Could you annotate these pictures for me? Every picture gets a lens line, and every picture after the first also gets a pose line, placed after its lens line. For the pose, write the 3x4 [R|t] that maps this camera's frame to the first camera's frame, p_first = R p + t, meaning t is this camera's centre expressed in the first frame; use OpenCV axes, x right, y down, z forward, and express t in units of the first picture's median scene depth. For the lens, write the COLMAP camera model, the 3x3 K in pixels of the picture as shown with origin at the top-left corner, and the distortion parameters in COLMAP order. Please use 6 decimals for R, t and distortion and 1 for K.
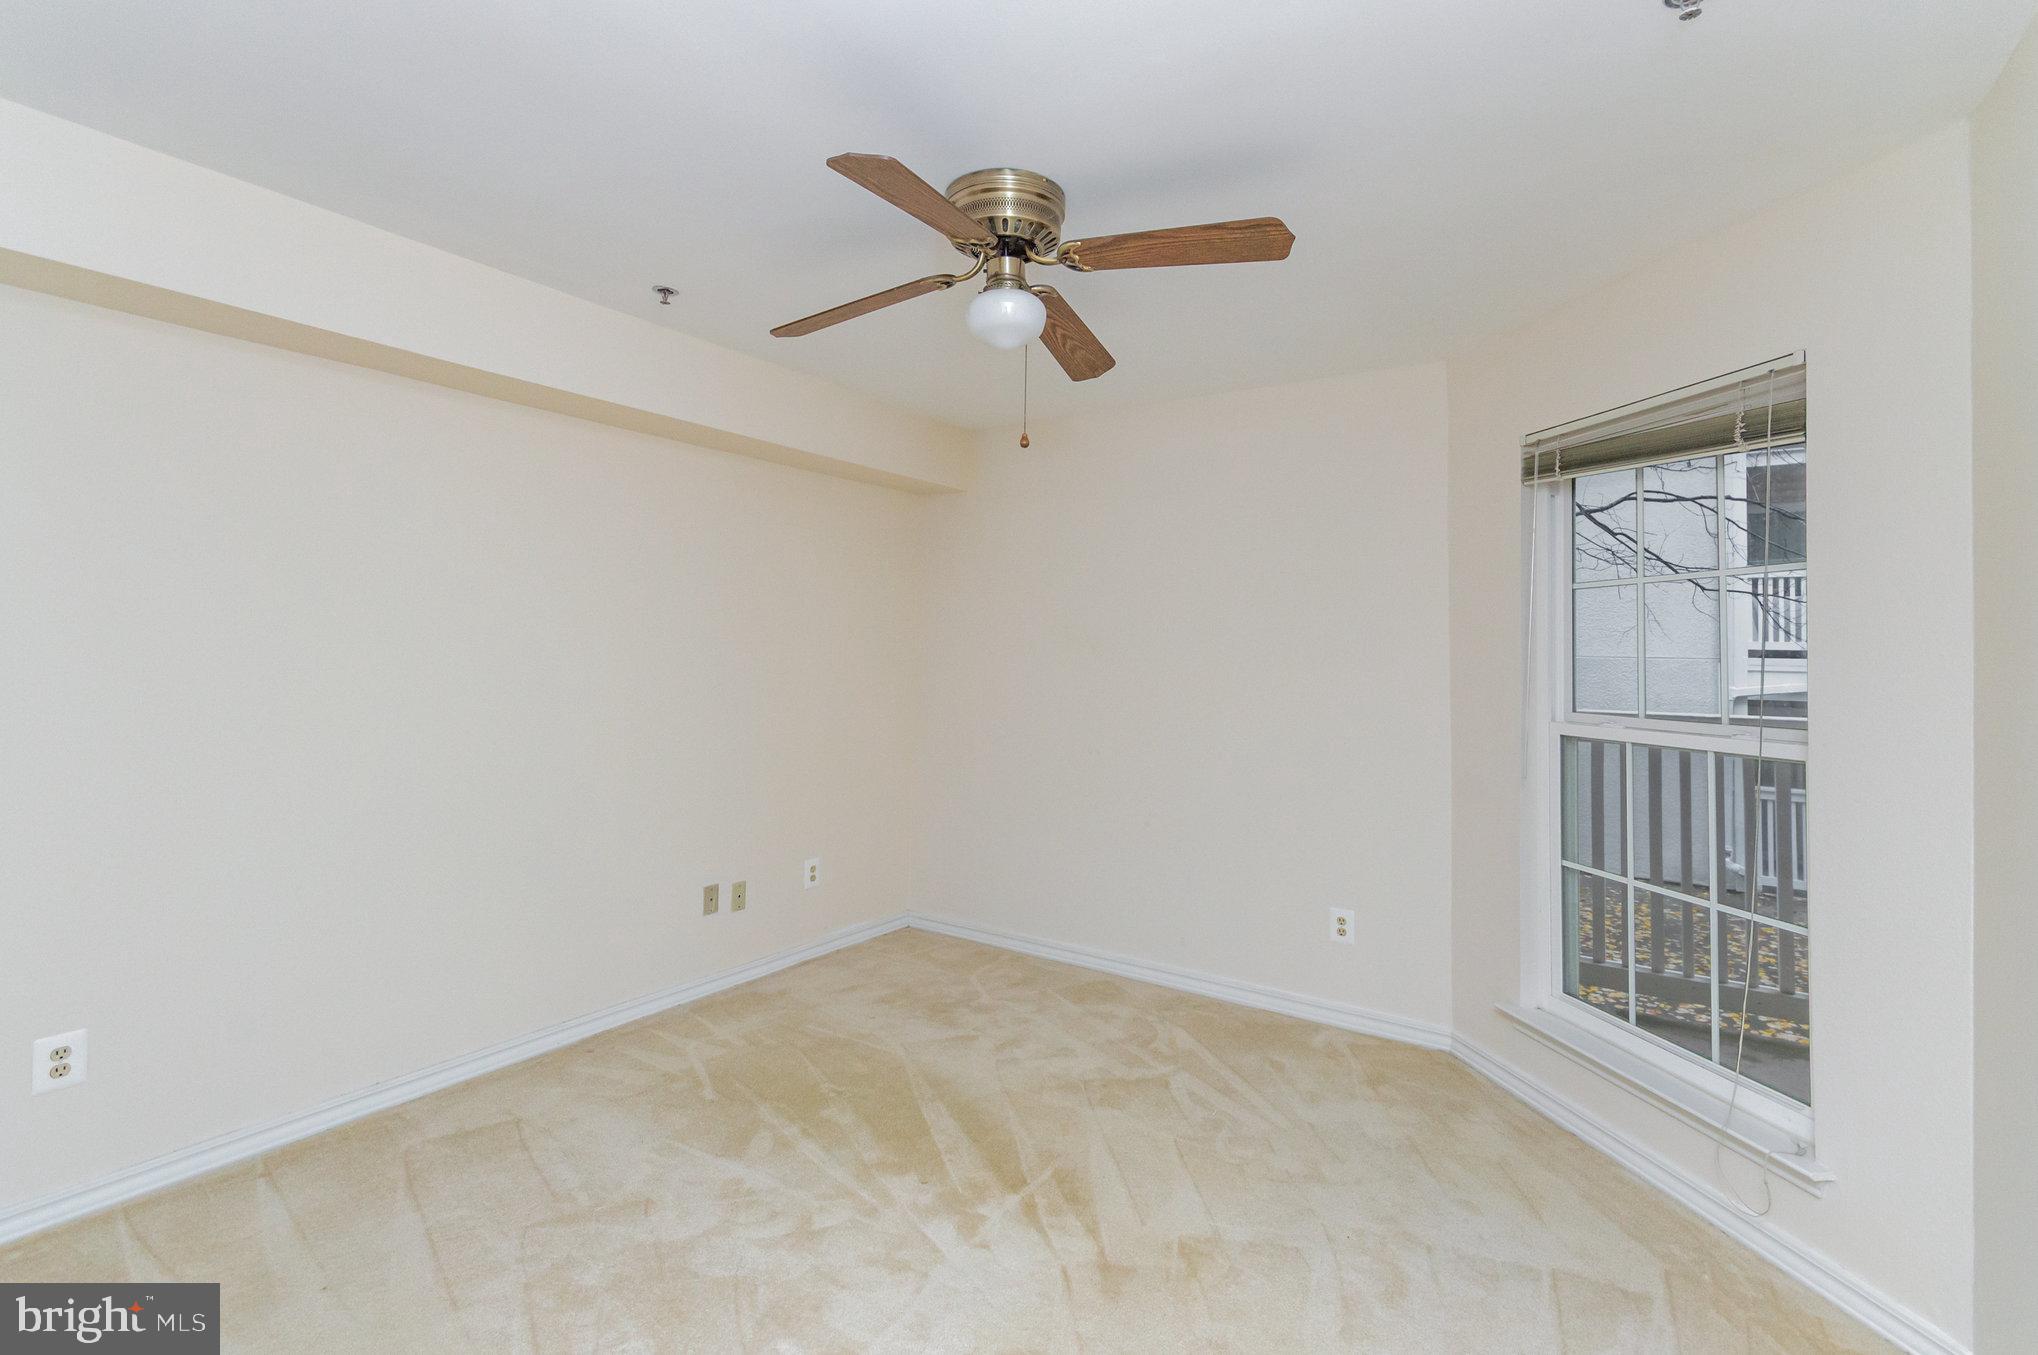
lens RADIAL K [[946.5, 0, 1039.9], [0, 946.5, 613.3], [0, 0, 1]] dist [-0.000455, -0.000240]
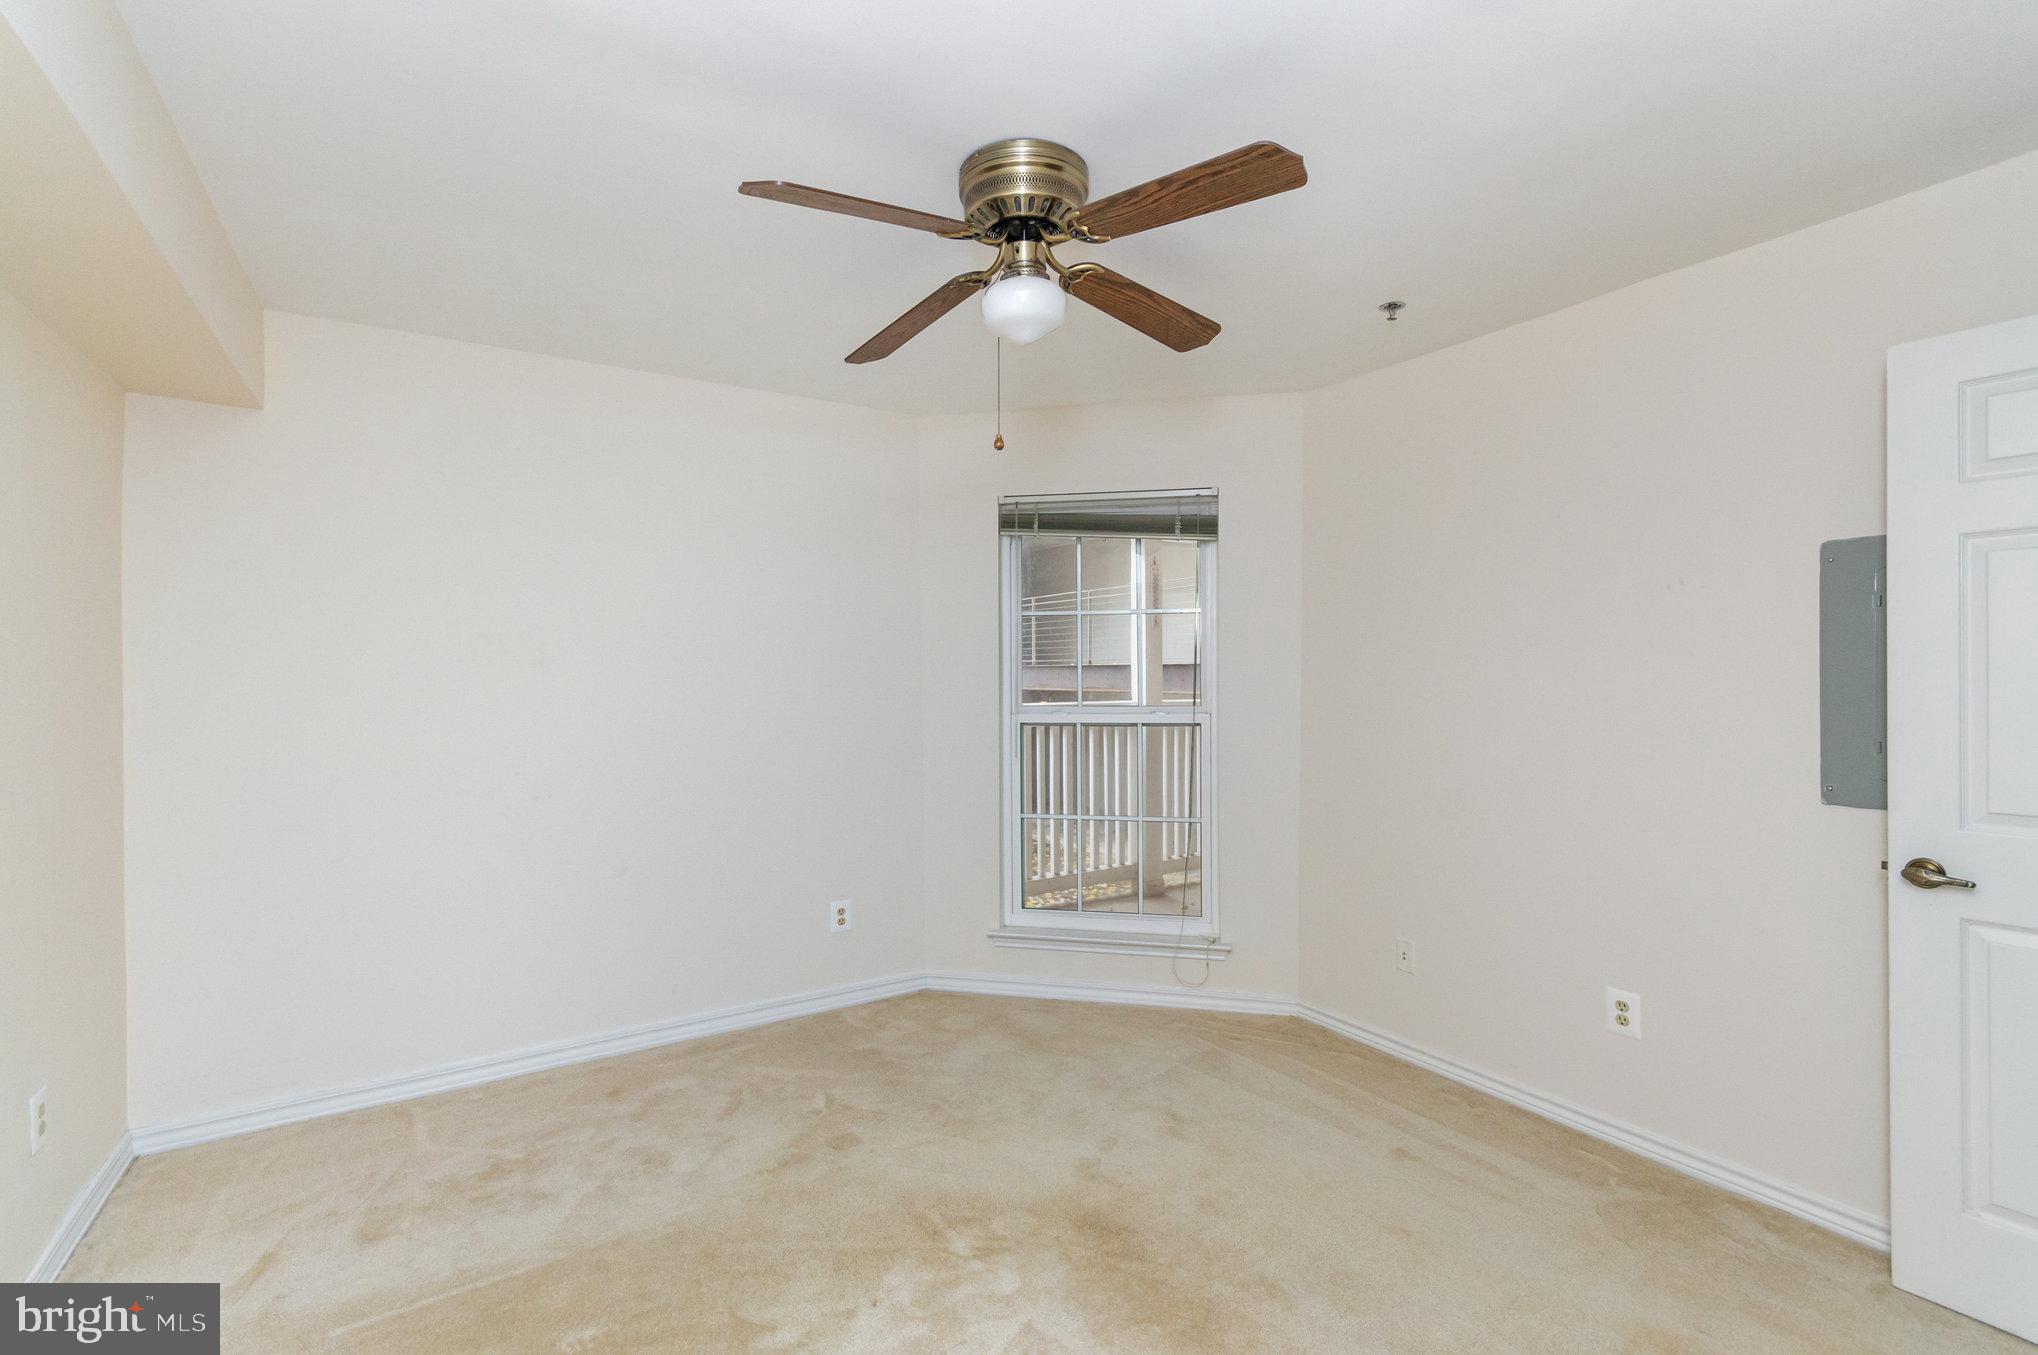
lens RADIAL K [[920.9, 0, 1024.5], [0, 920.9, 669.3], [0, 0, 1]] dist [0.003604, -0.000309]
pose [[0.402915, -0.016441, 0.915090, -0.725309], [-0.025284, 0.999257, 0.029086, 0.014651], [-0.914888, -0.034856, 0.402200, 0.507333]]
